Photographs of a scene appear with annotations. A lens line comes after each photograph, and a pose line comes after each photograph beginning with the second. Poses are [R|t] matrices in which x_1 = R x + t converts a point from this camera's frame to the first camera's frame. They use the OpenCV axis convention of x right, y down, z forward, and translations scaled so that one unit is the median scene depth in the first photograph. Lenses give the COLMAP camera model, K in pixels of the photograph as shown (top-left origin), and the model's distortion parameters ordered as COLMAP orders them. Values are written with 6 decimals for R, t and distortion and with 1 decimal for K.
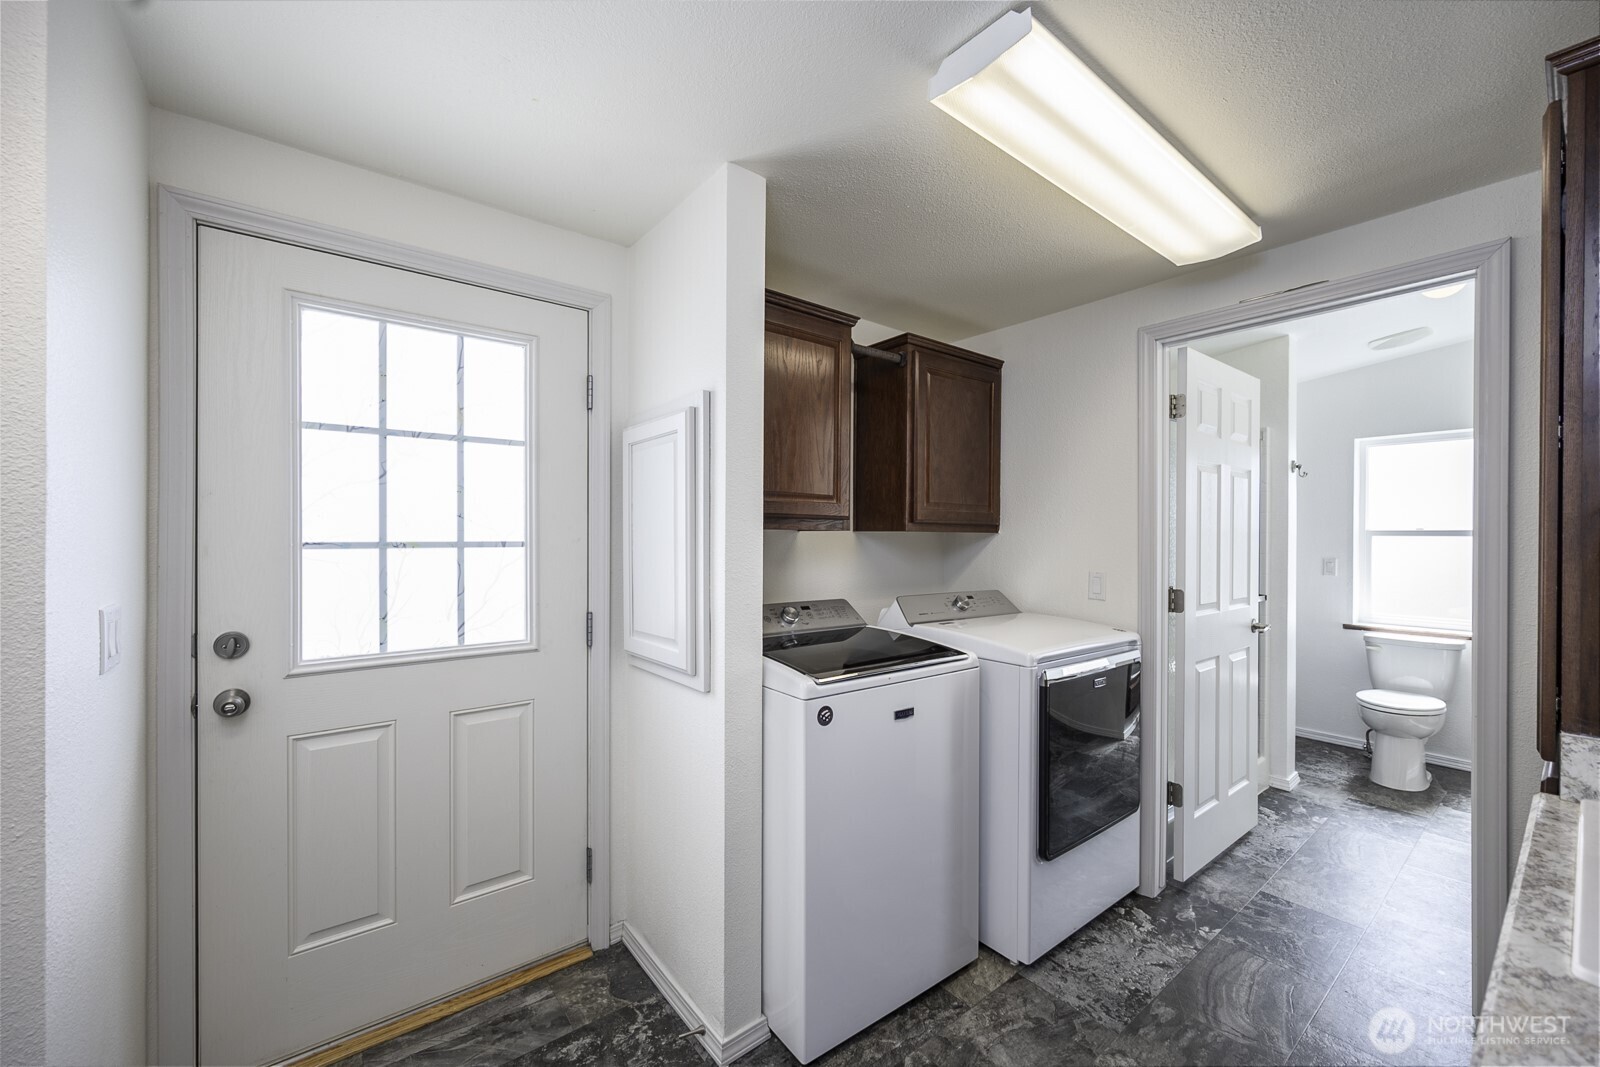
lens RADIAL K [[637.2, 0, 784.5], [0, 637.2, 543.0], [0, 0, 1]] dist [-0.000892, -0.000662]
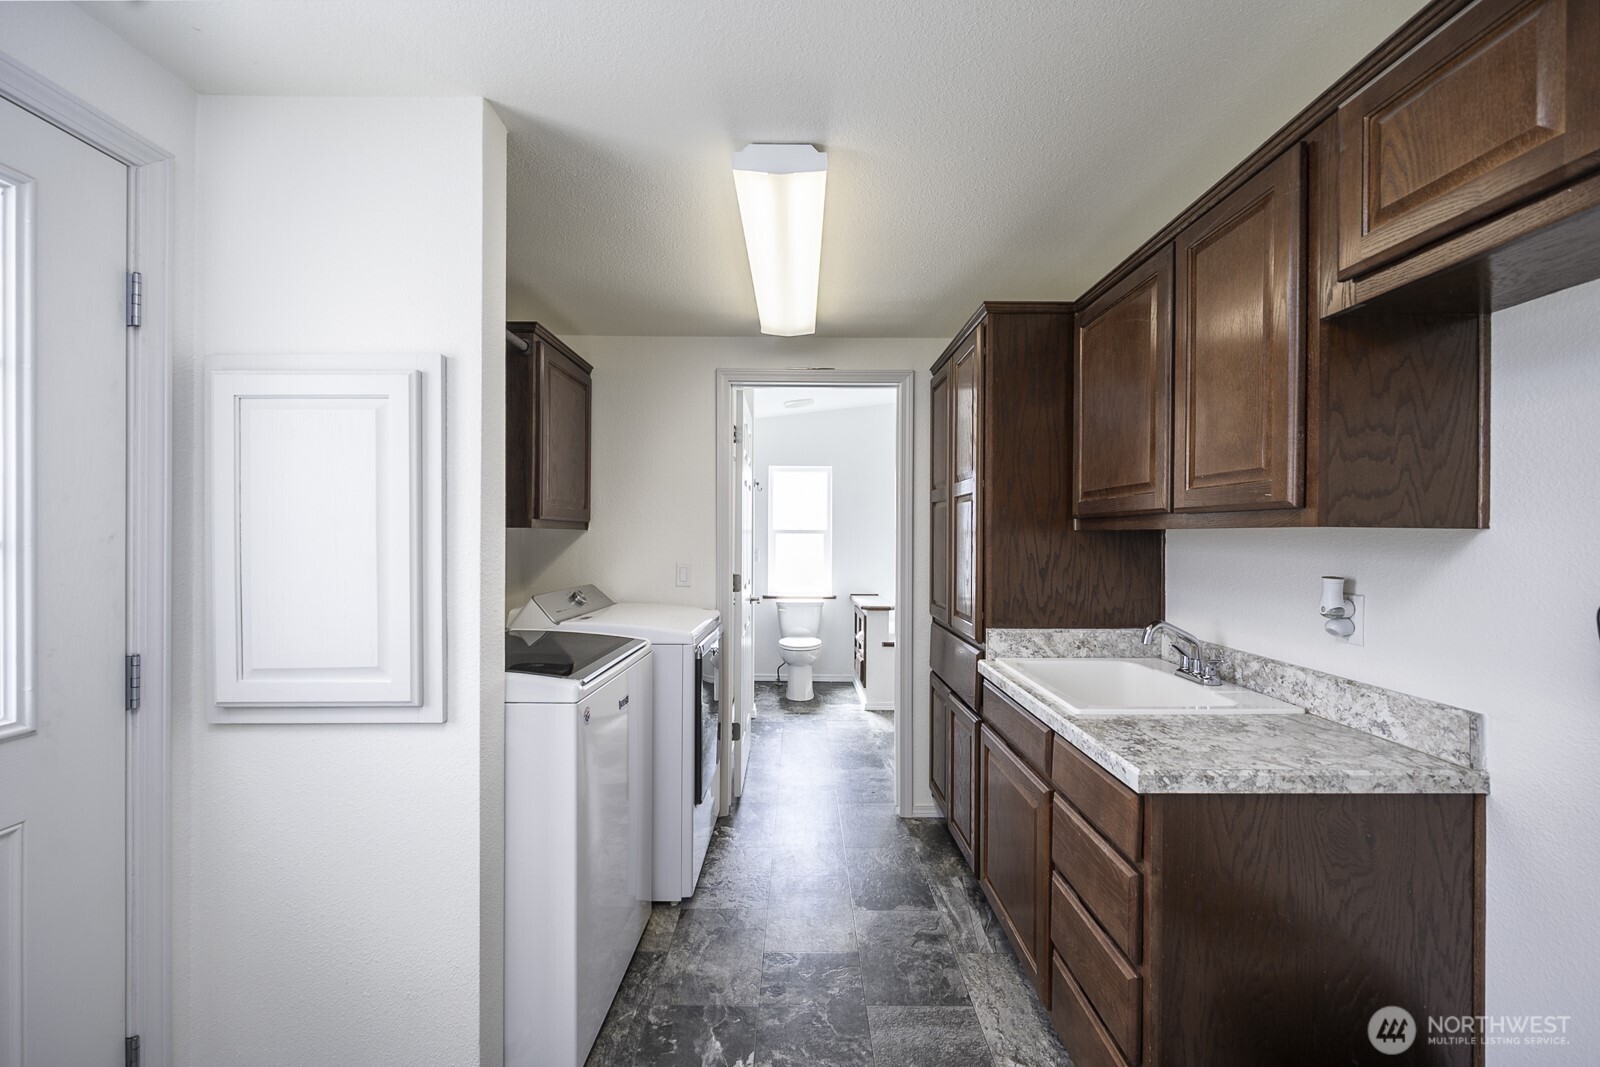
lens RADIAL K [[637.2, 0, 820.8], [0, 637.2, 539.8], [0, 0, 1]] dist [-0.000892, -0.000662]
pose [[0.599352, -0.005047, 0.800470, -0.396756], [0.005130, 0.999984, 0.002464, -0.000252], [-0.800469, 0.002629, 0.599368, 0.094991]]
